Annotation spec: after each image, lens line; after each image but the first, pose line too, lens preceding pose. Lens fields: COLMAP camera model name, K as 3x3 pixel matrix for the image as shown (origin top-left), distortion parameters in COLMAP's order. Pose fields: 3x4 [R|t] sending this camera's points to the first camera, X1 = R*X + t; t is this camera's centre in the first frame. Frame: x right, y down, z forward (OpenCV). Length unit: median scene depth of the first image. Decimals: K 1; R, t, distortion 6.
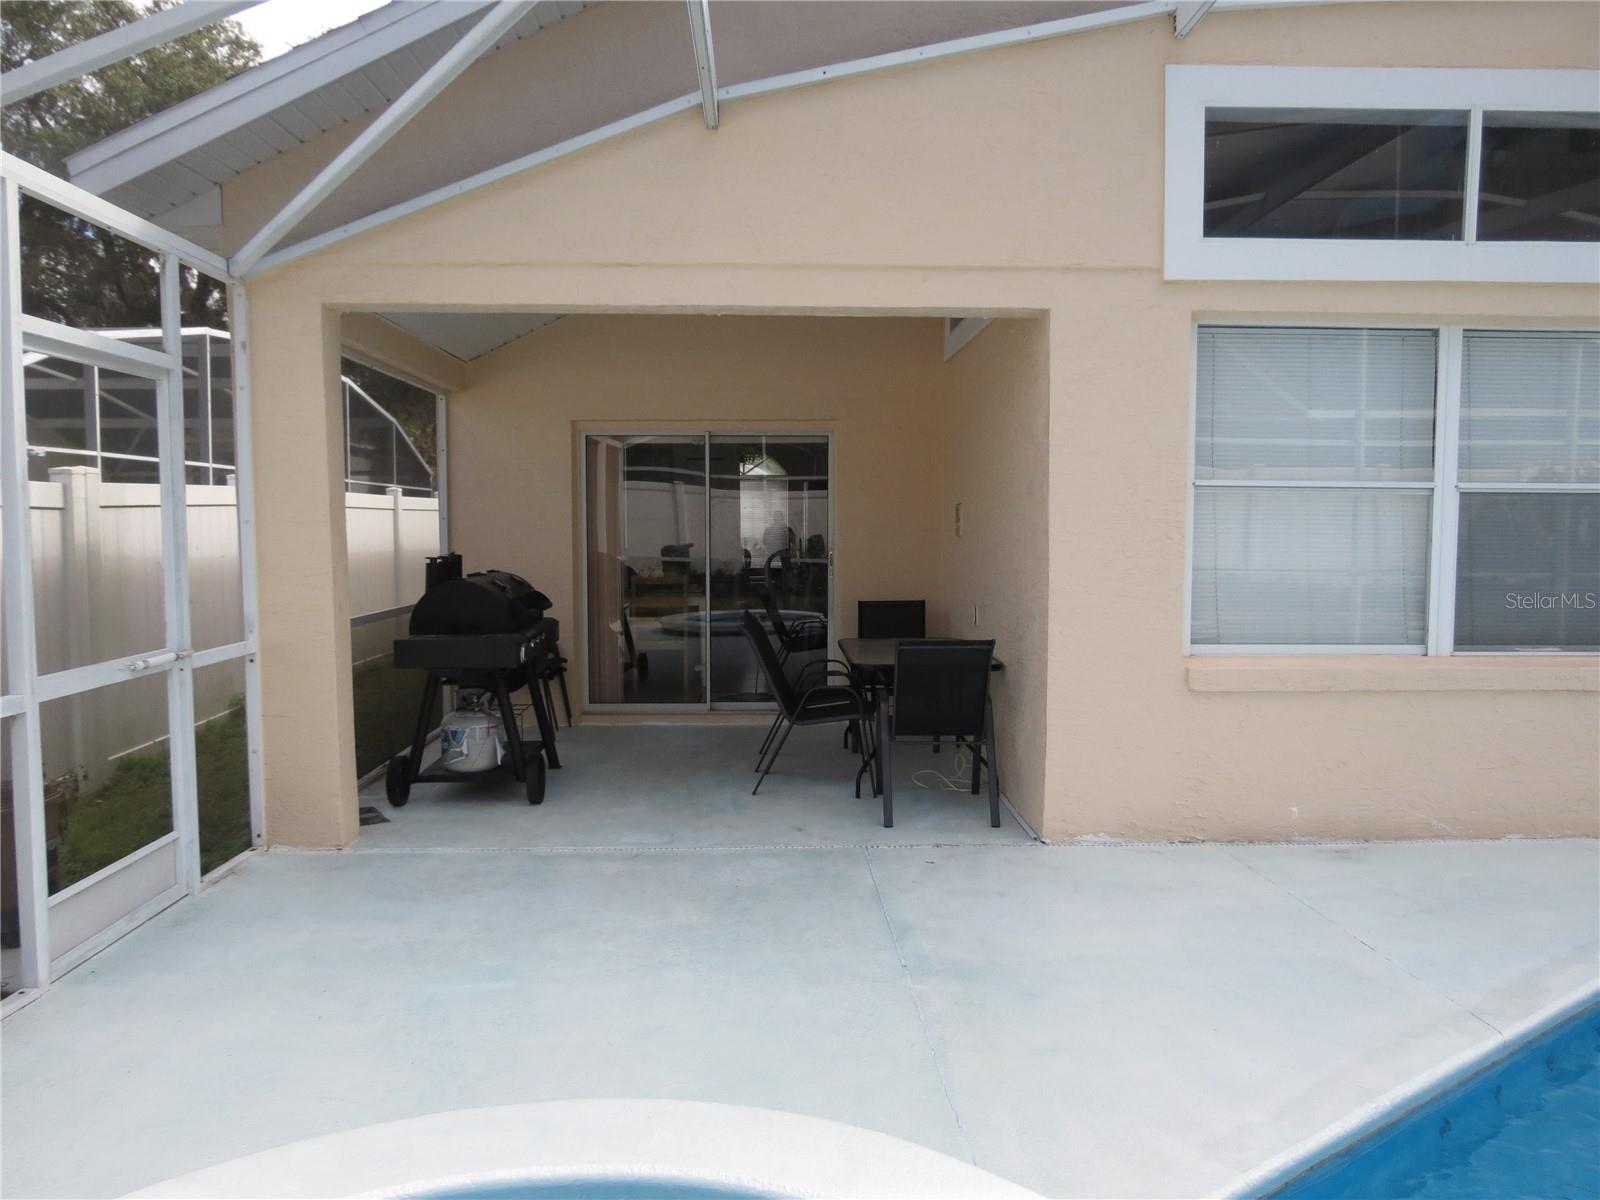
lens RADIAL K [[1159.8, 0, 796.5], [0, 1159.8, 598.5], [0, 0, 1]] dist [-0.018461, 0.008223]
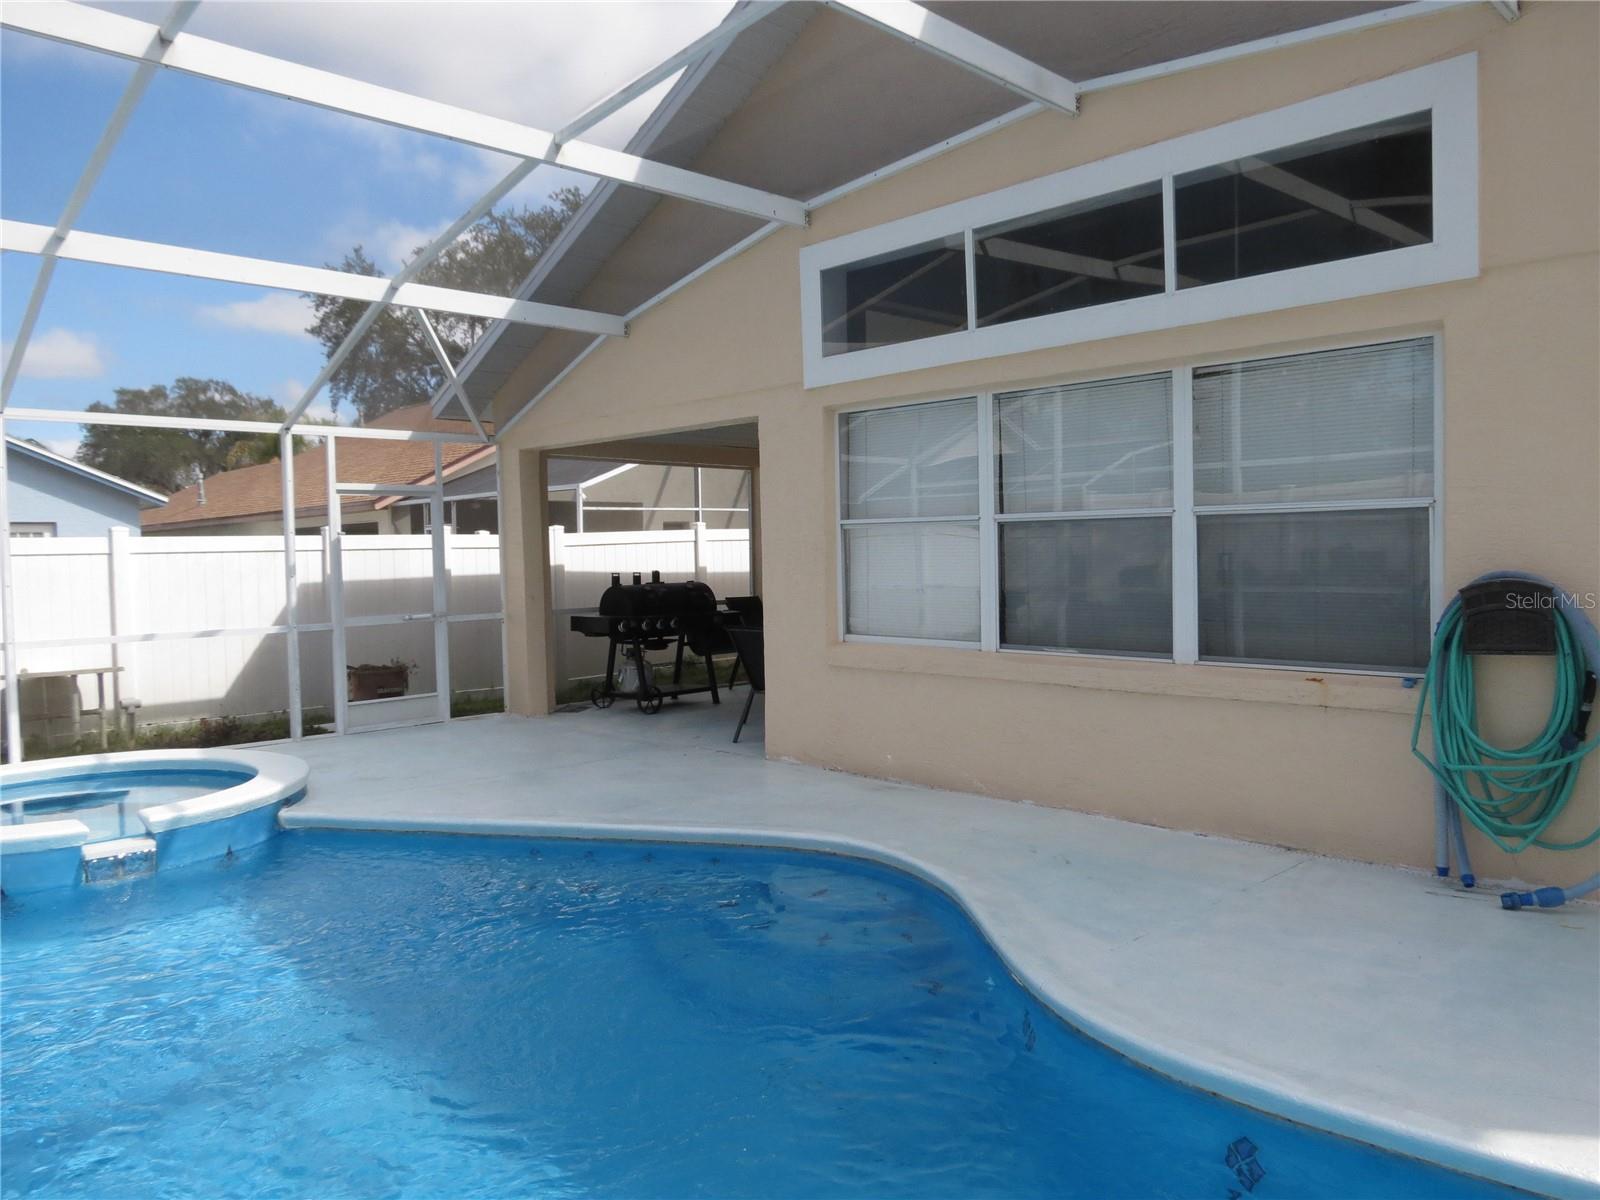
lens RADIAL K [[1159.8, 0, 796.5], [0, 1159.8, 598.5], [0, 0, 1]] dist [-0.018461, 0.008223]
pose [[0.676924, 0.017280, -0.735850, 1.328262], [-0.037973, 0.999213, -0.011467, 0.014763], [0.735072, 0.035705, 0.677048, -0.016421]]
